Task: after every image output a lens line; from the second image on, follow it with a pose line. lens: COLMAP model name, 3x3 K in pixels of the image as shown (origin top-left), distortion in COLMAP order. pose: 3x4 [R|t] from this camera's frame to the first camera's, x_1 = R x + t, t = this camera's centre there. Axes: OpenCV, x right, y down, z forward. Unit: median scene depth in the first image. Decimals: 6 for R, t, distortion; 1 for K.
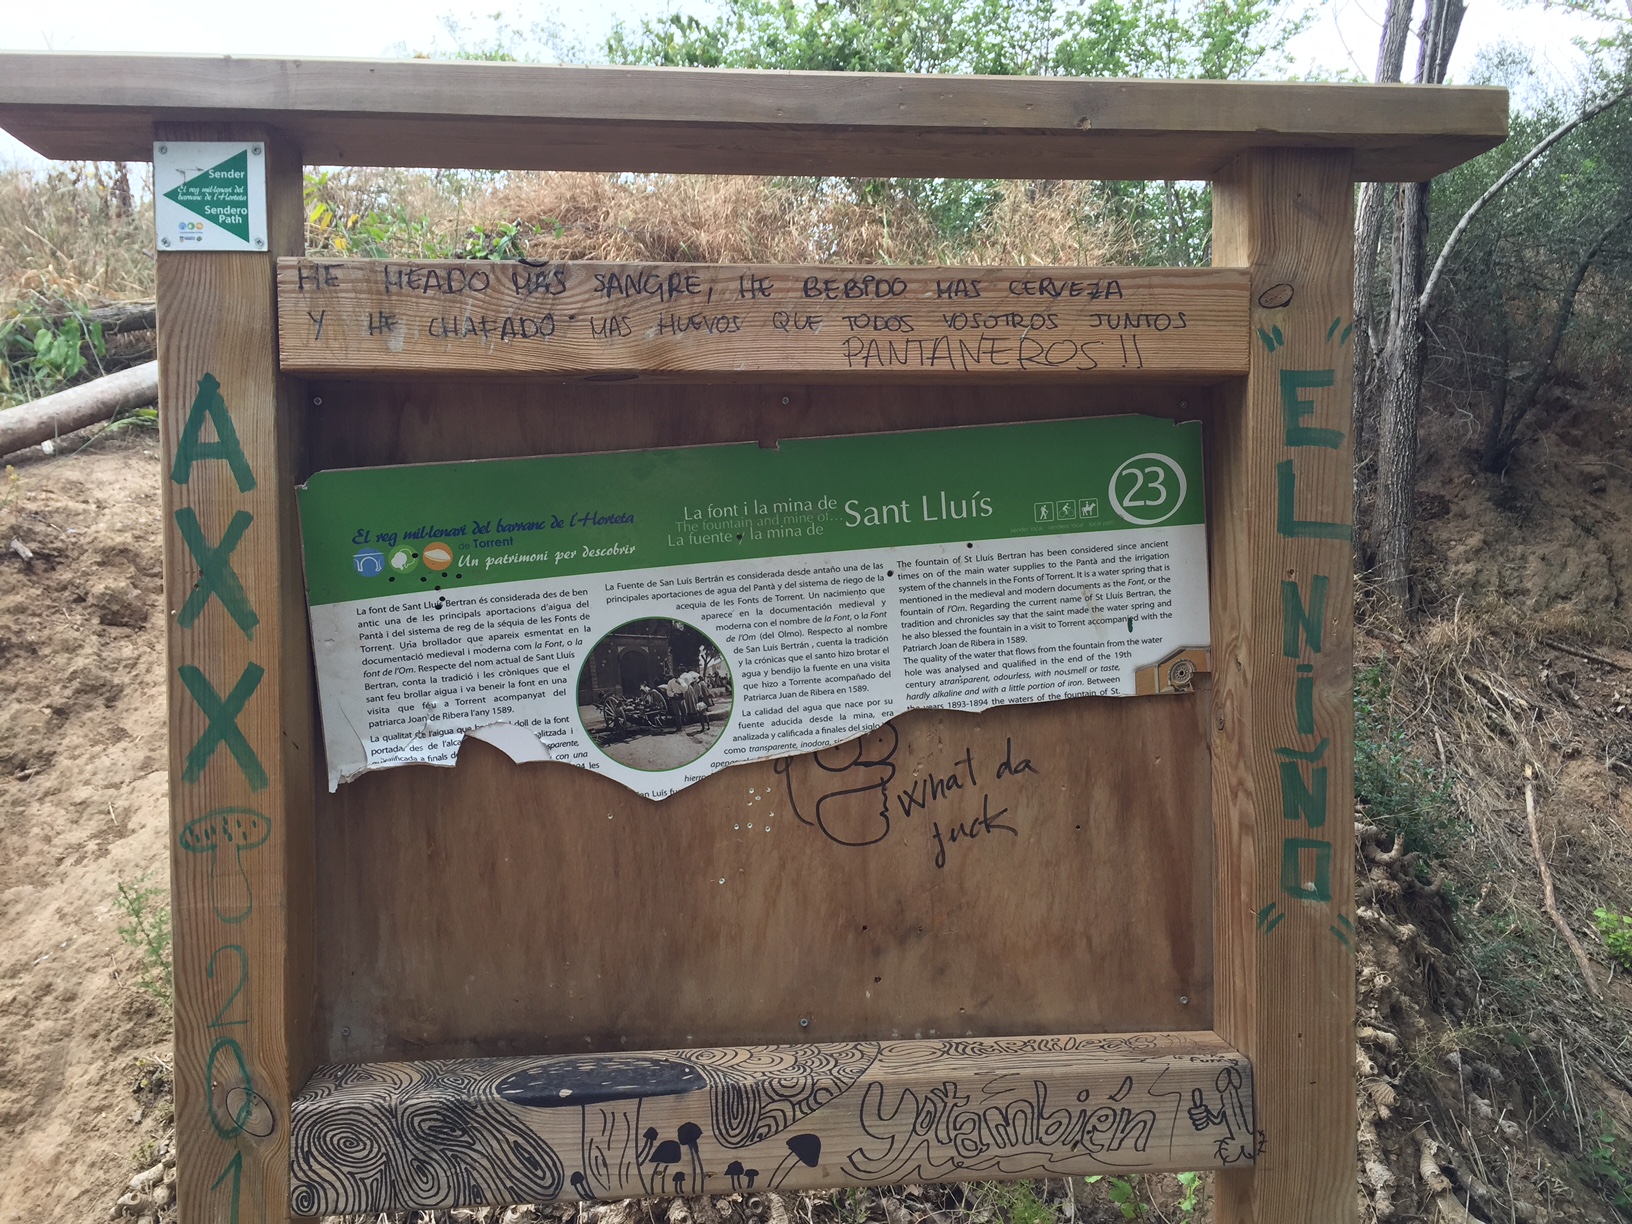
lens RADIAL K [[1487.6, 0, 816.0], [0, 1487.6, 612.0], [0, 0, 1]] dist [0.014681, -0.154877]
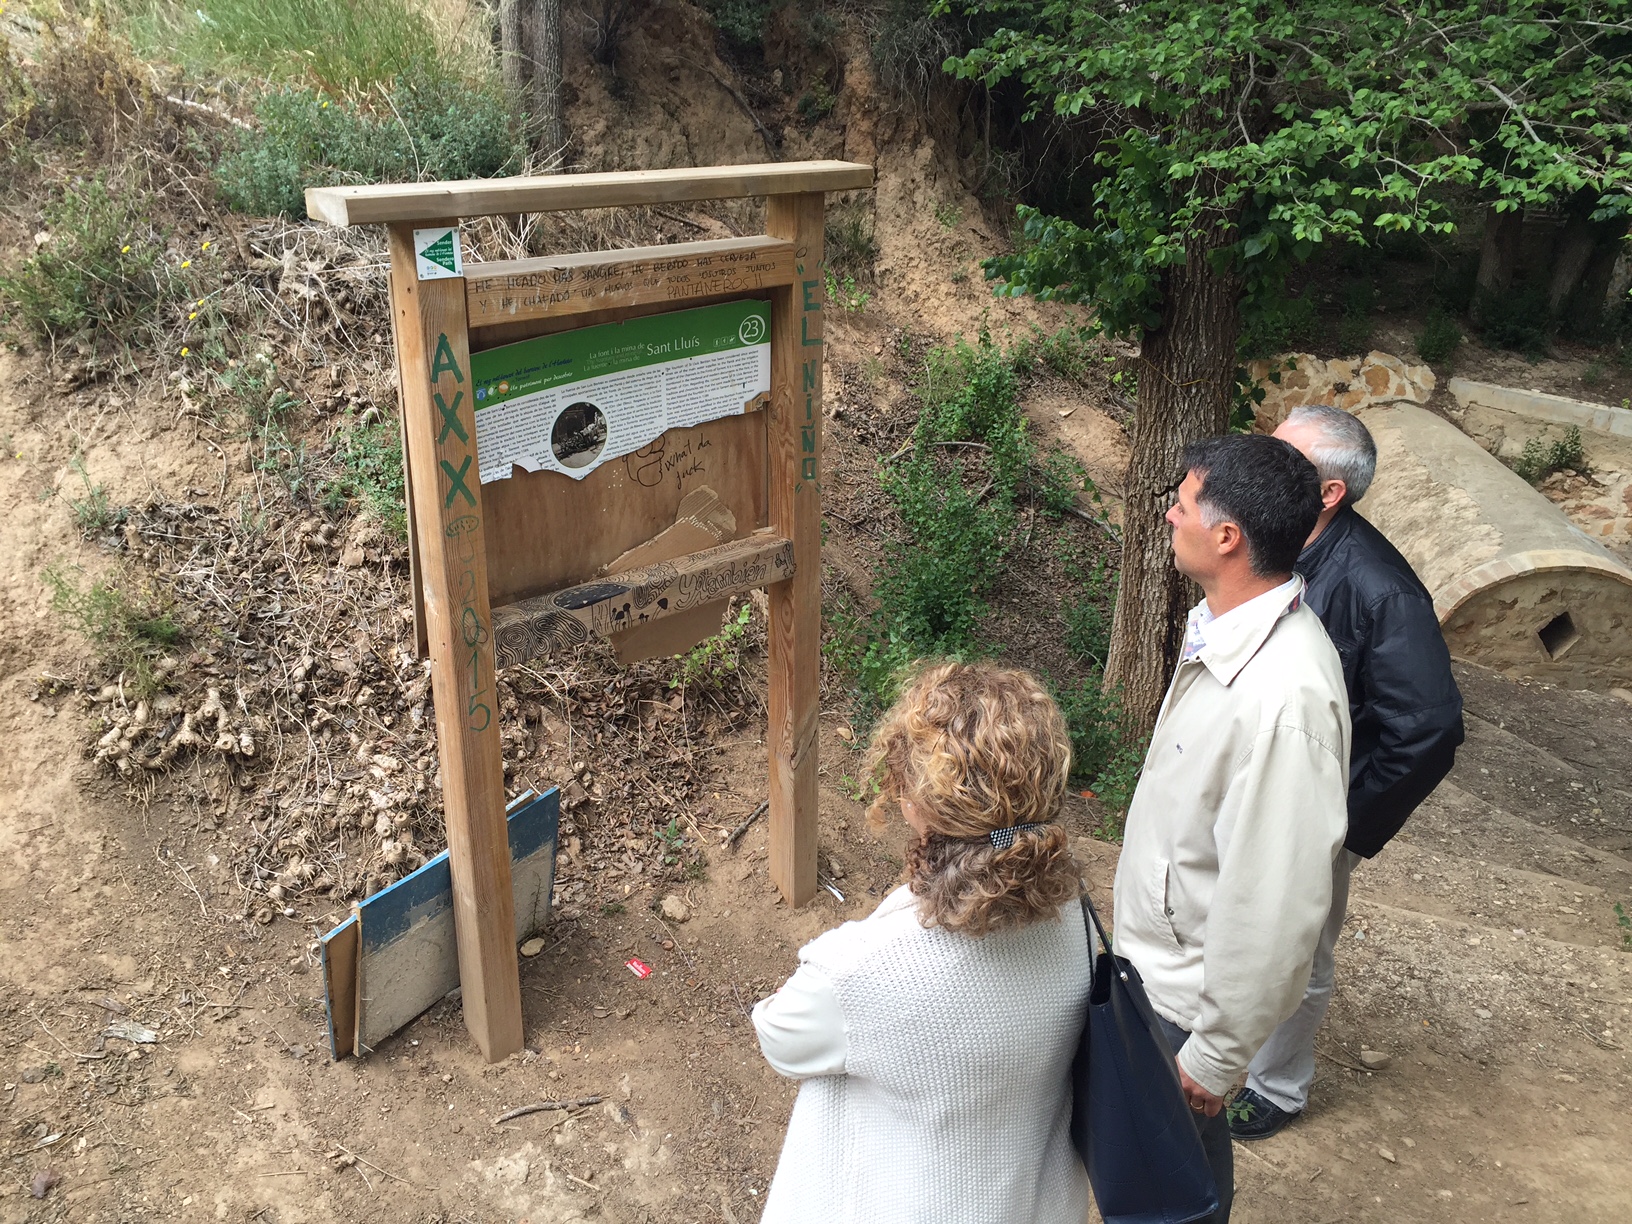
lens RADIAL K [[1487.6, 0, 816.0], [0, 1487.6, 612.0], [0, 0, 1]] dist [0.014681, -0.154877]
pose [[0.790031, -0.180451, 0.585908, -1.294599], [-0.039262, 0.938846, 0.342092, -0.521812], [-0.611808, -0.293267, 0.734633, -1.066292]]
